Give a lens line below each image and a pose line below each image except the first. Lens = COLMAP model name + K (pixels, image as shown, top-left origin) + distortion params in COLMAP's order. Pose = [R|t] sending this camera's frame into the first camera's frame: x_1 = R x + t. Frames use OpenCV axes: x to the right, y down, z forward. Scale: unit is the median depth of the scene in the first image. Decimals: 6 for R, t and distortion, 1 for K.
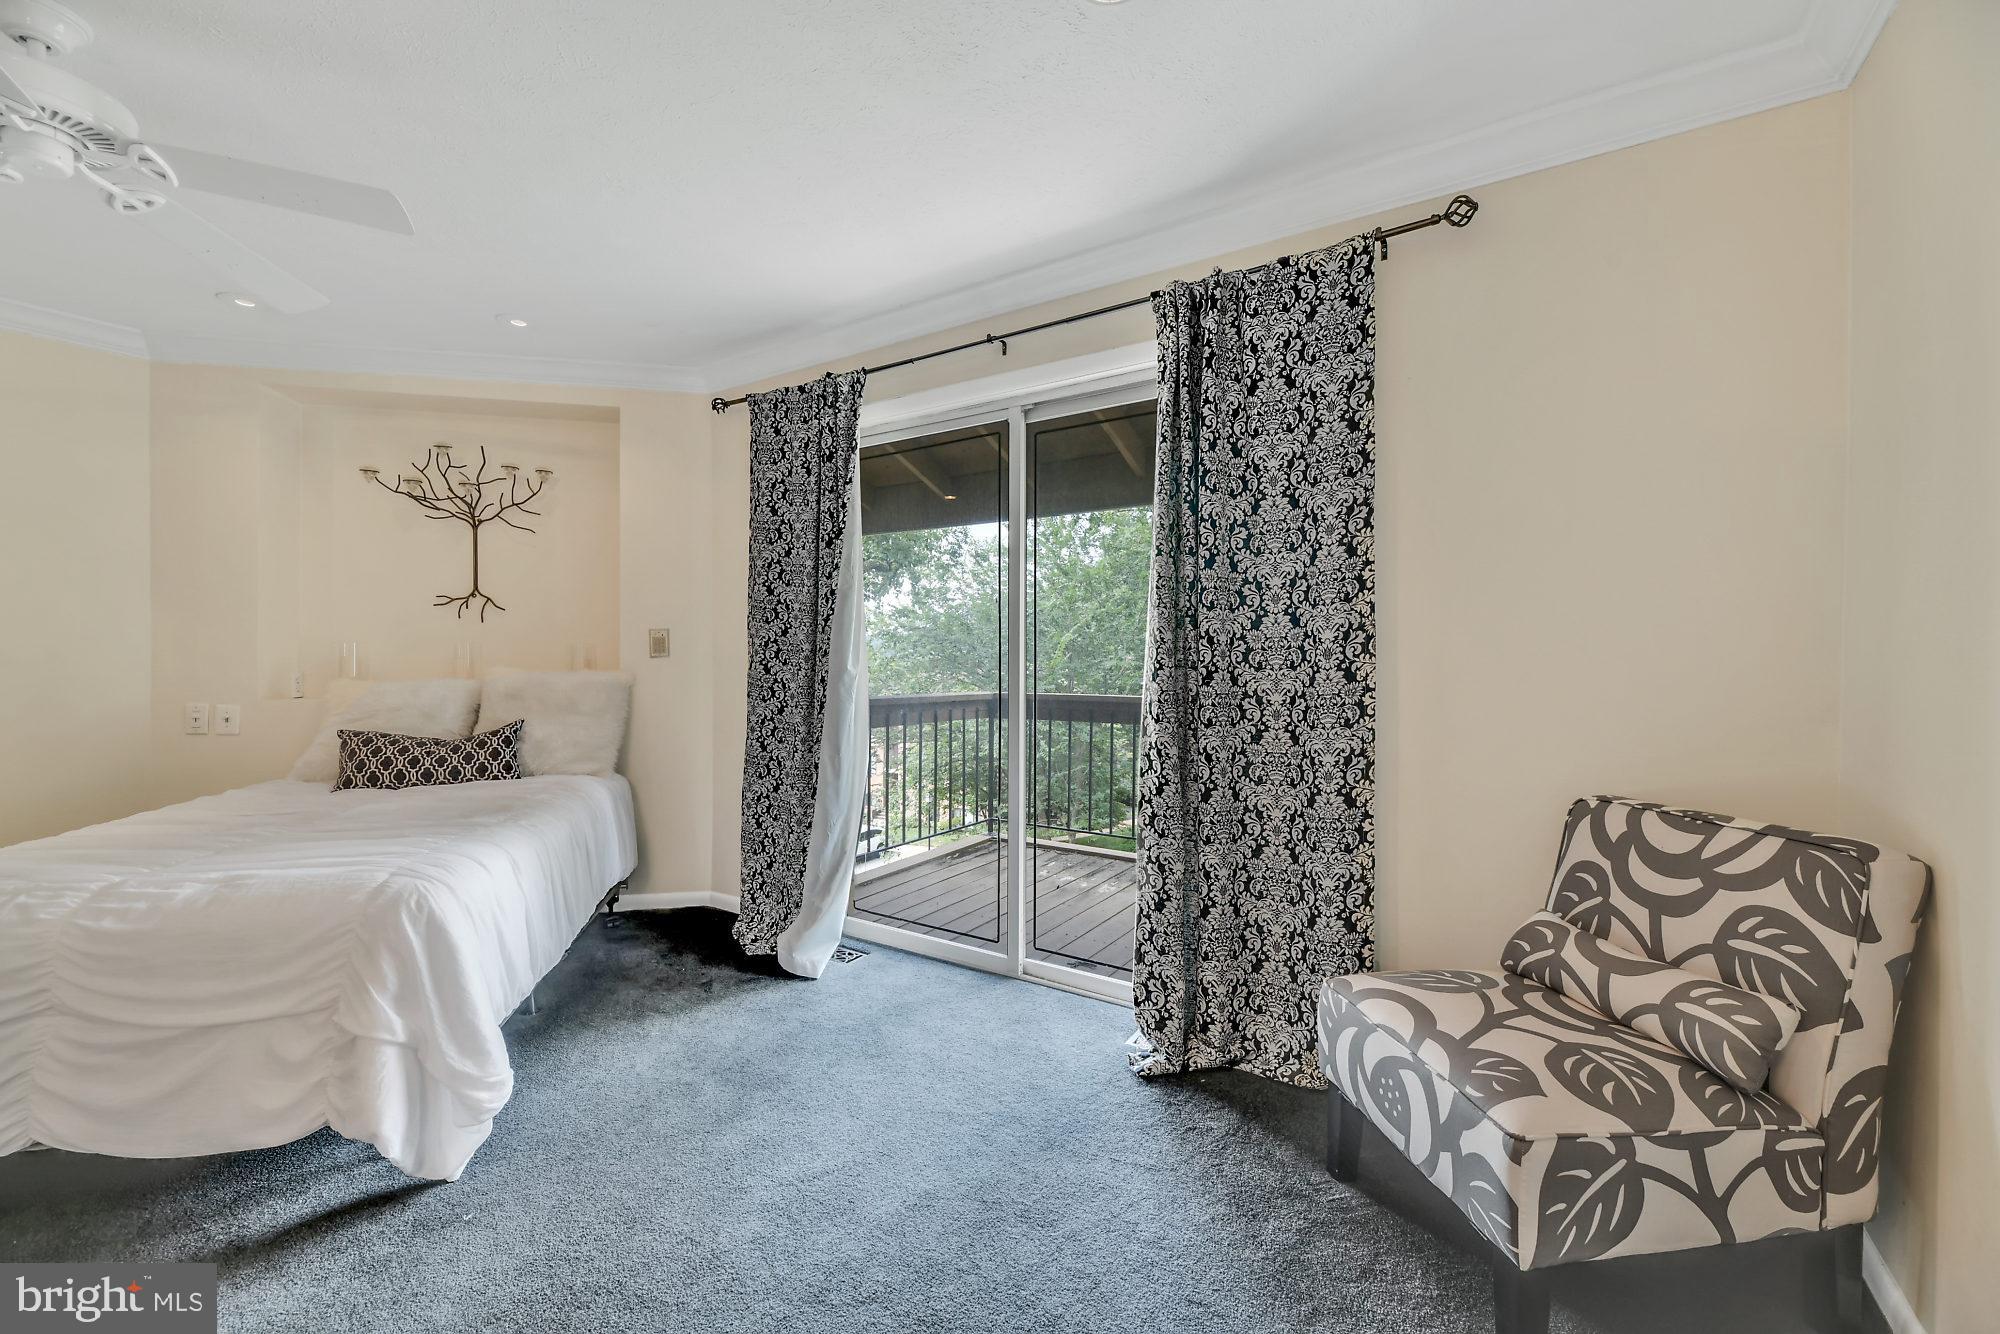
lens RADIAL K [[816.5, 0, 989.3], [0, 816.5, 664.6], [0, 0, 1]] dist [-0.009907, -0.000459]
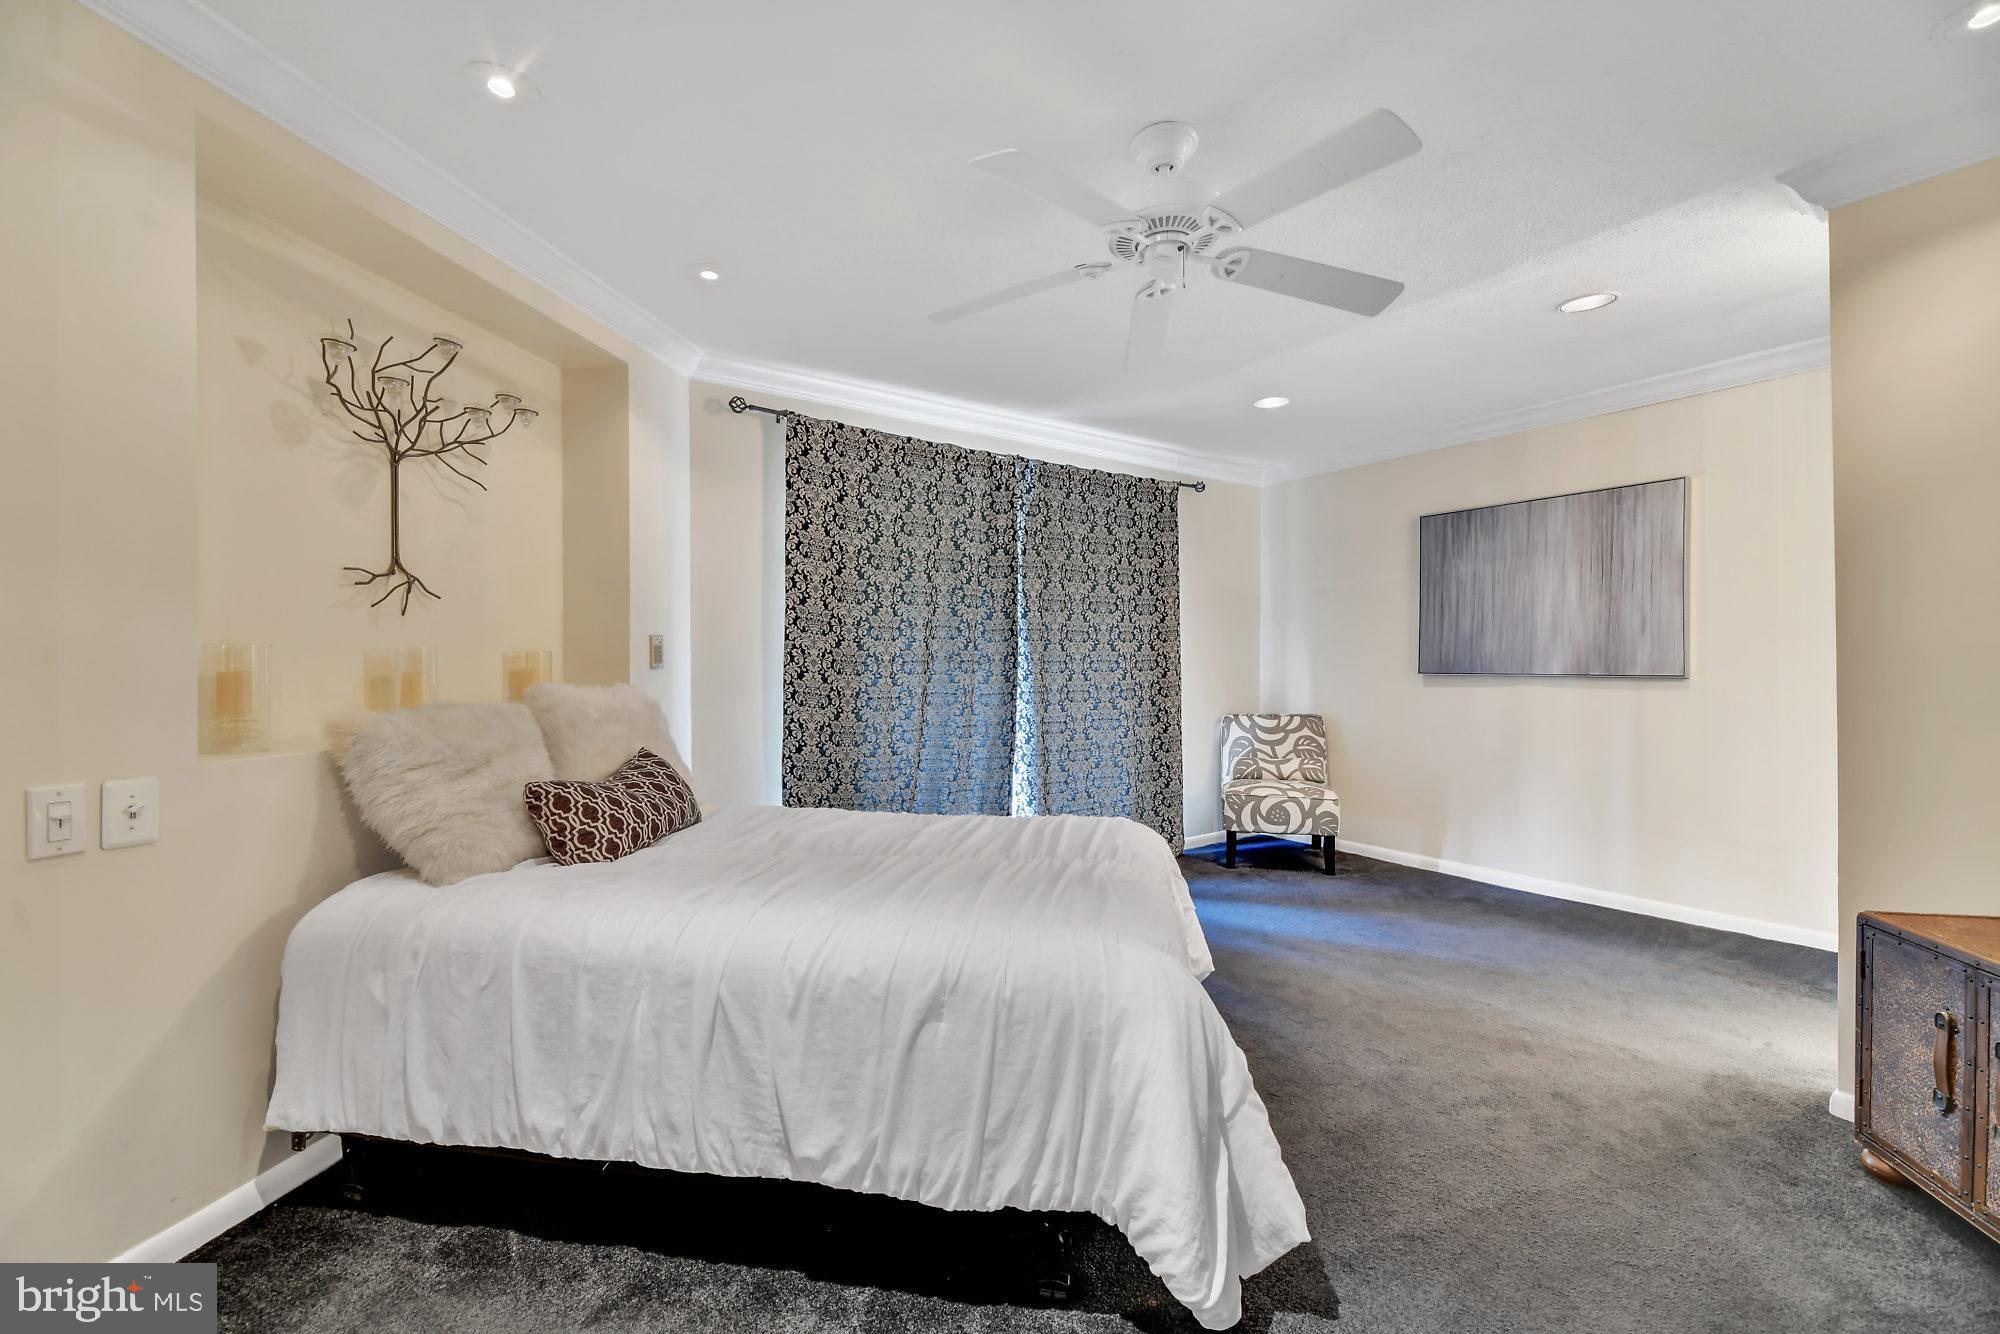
lens RADIAL K [[816.5, 0, 989.3], [0, 816.5, 664.6], [0, 0, 1]] dist [-0.009907, -0.000459]
pose [[0.377100, -0.004926, 0.926159, -1.520806], [0.009905, 0.999950, 0.001286, -0.014185], [-0.926119, 0.008688, 0.377130, 0.497065]]
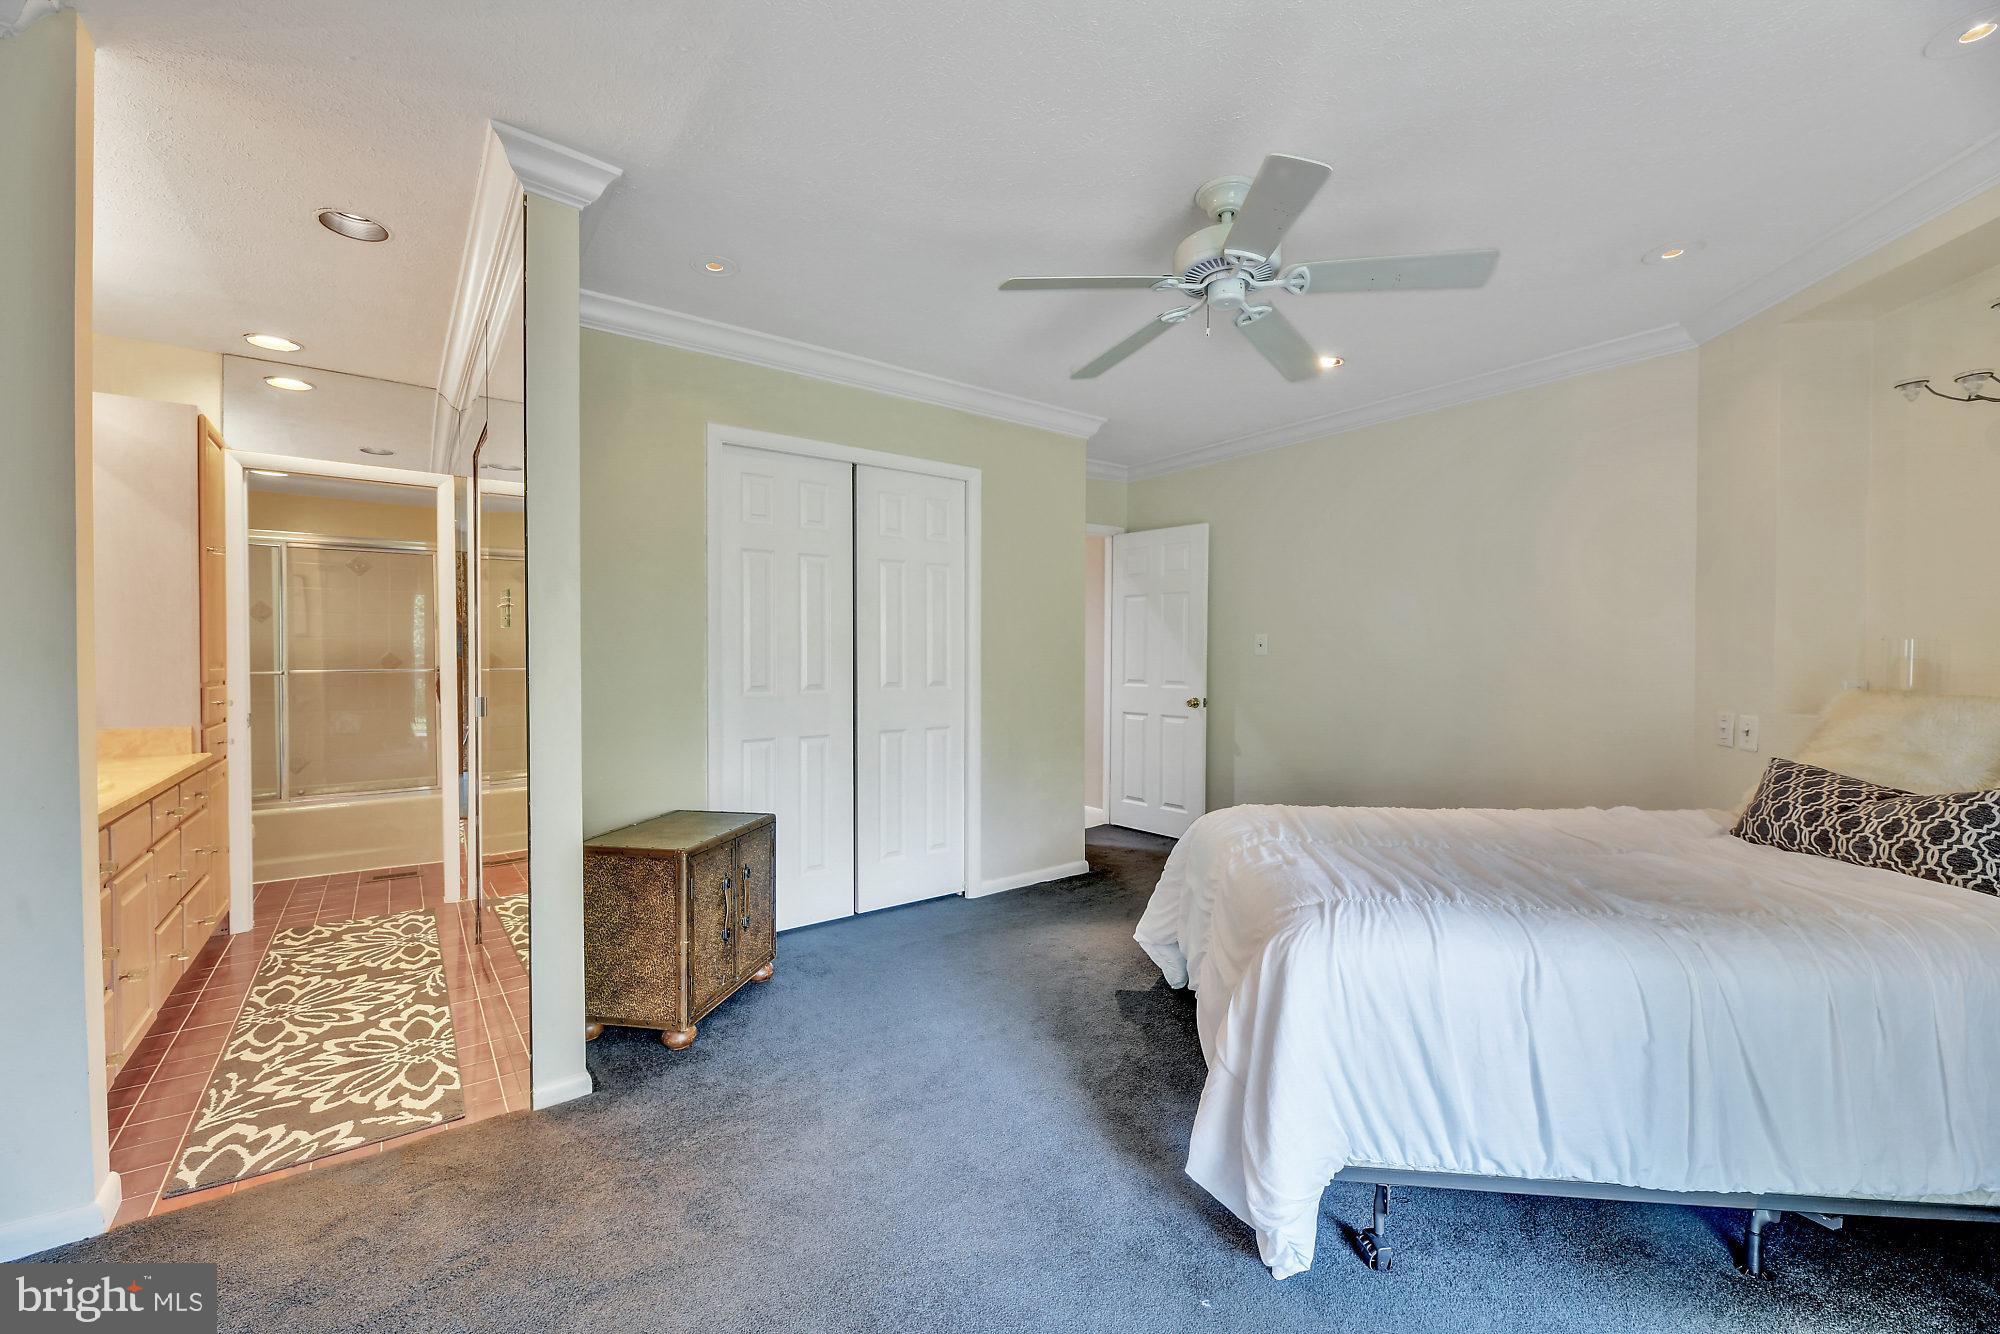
lens RADIAL K [[816.5, 0, 989.3], [0, 816.5, 664.6], [0, 0, 1]] dist [-0.009907, -0.000459]
pose [[-0.340150, 0.010120, -0.940317, 0.172114], [-0.001451, 0.999935, 0.011286, -0.017155], [0.940370, 0.005203, -0.340113, 0.691750]]
